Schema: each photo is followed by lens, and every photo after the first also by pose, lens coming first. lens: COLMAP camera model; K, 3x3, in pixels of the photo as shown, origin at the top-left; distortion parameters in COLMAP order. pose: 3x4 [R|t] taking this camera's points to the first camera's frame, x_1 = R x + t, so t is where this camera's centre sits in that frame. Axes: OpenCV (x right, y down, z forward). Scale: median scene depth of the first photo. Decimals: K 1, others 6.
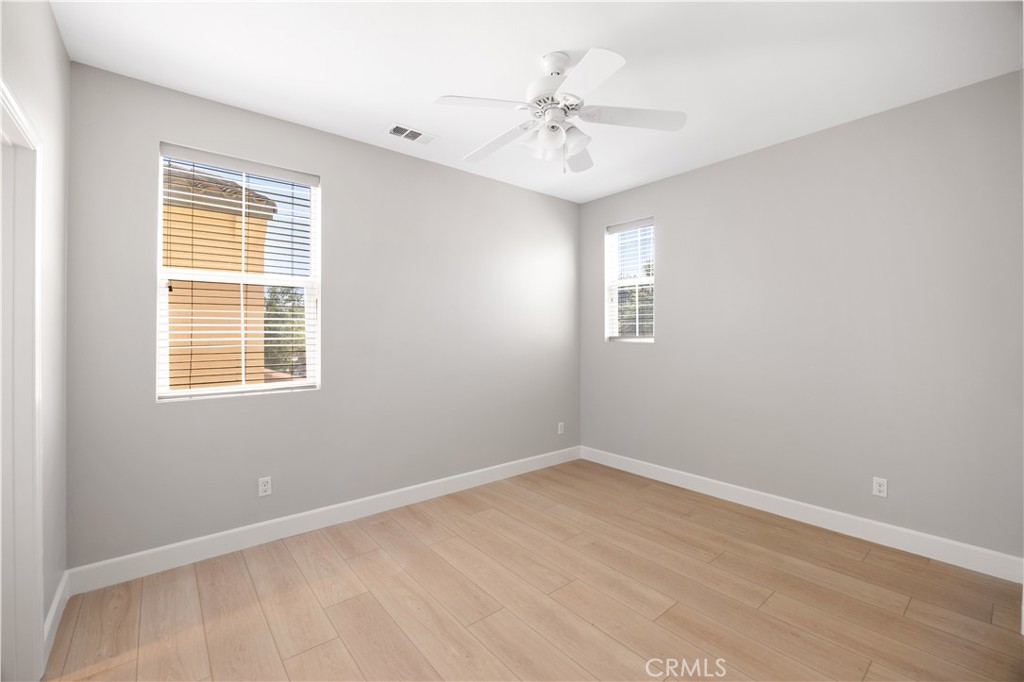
lens RADIAL K [[429.0, 0, 512.0], [0, 429.0, 341.0], [0, 0, 1]] dist [0.000338, 0.000018]
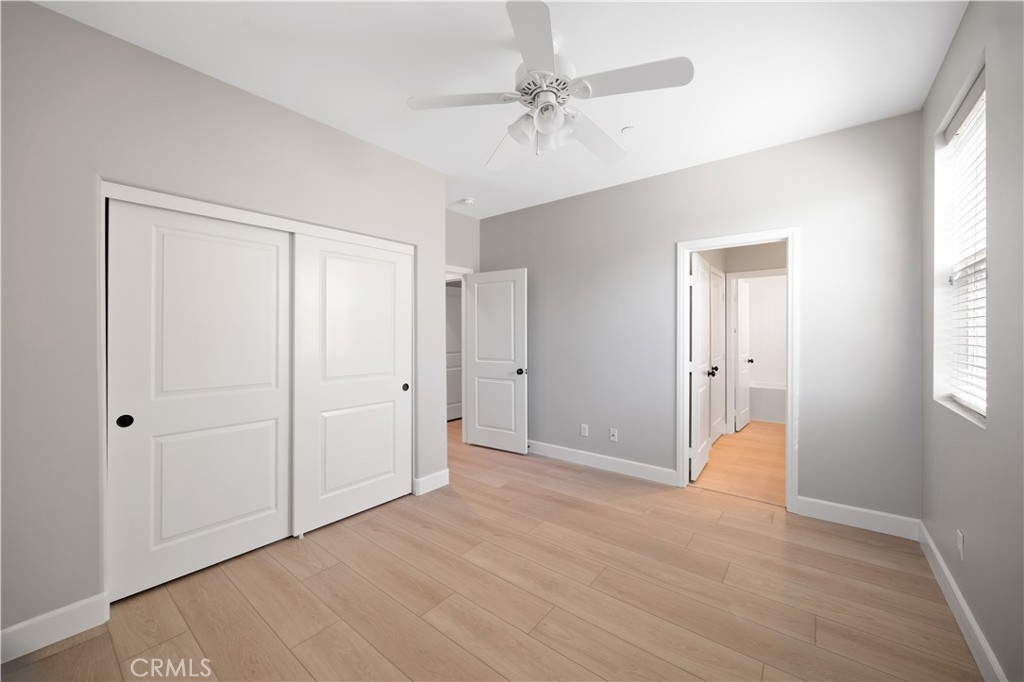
lens RADIAL K [[396.2, 0, 511.3], [0, 396.2, 335.4], [0, 0, 1]] dist [0.000578, 0.000086]
pose [[-0.979555, 0.004368, -0.201128, 0.353190], [0.003151, 0.999975, 0.006373, -0.015903], [0.201150, 0.005609, -0.979544, 1.839608]]
